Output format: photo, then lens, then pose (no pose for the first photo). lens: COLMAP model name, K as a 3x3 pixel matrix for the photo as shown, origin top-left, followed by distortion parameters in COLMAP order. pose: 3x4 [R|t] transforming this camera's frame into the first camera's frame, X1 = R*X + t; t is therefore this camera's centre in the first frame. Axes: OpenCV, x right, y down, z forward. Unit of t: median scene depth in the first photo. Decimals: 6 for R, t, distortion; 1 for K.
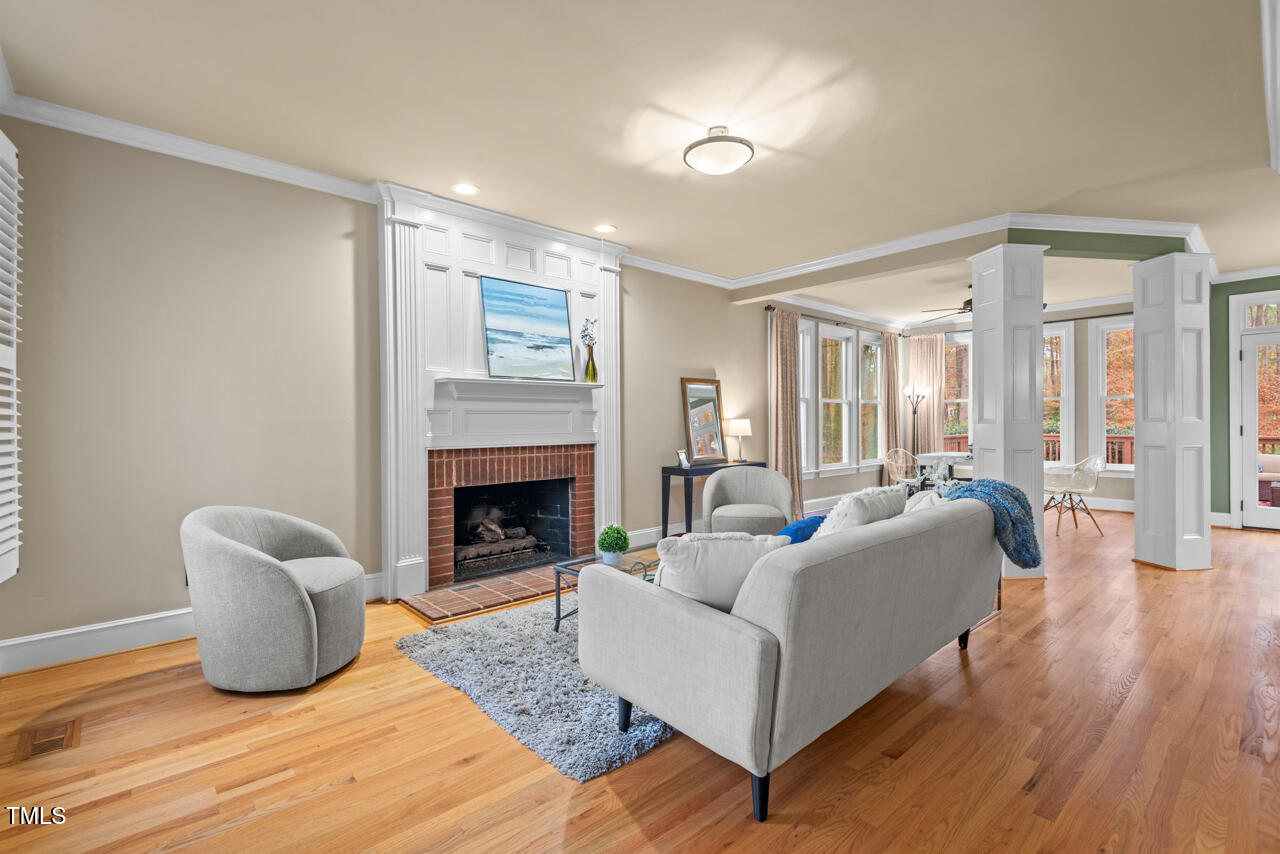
lens RADIAL K [[577.2, 0, 634.6], [0, 577.2, 422.1], [0, 0, 1]] dist [0.007195, -0.002807]
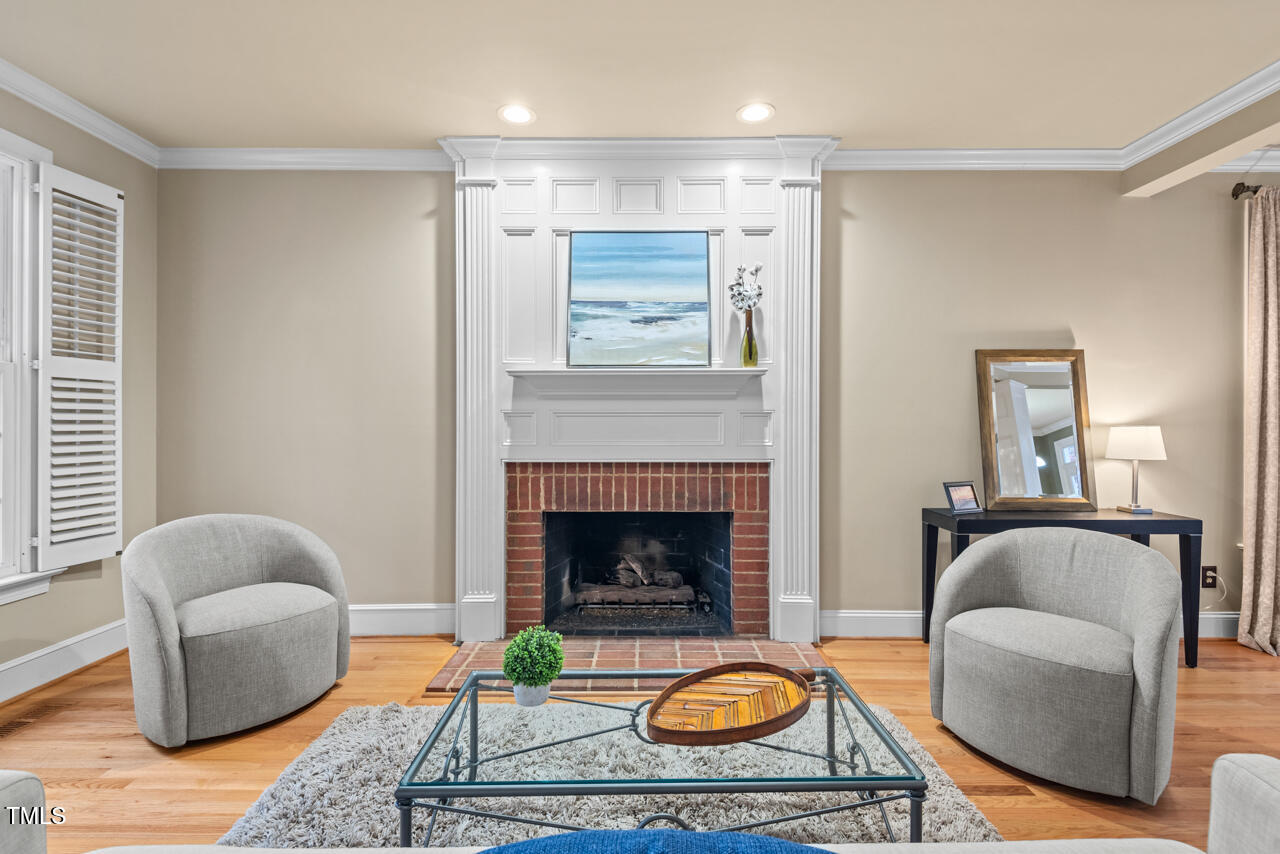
lens RADIAL K [[577.2, 0, 639.3], [0, 577.2, 418.6], [0, 0, 1]] dist [0.007195, -0.002807]
pose [[0.738453, 0.009855, -0.674233, 0.279639], [-0.006377, 0.999951, 0.007631, -0.017108], [0.674274, -0.001336, 0.738480, 0.472048]]
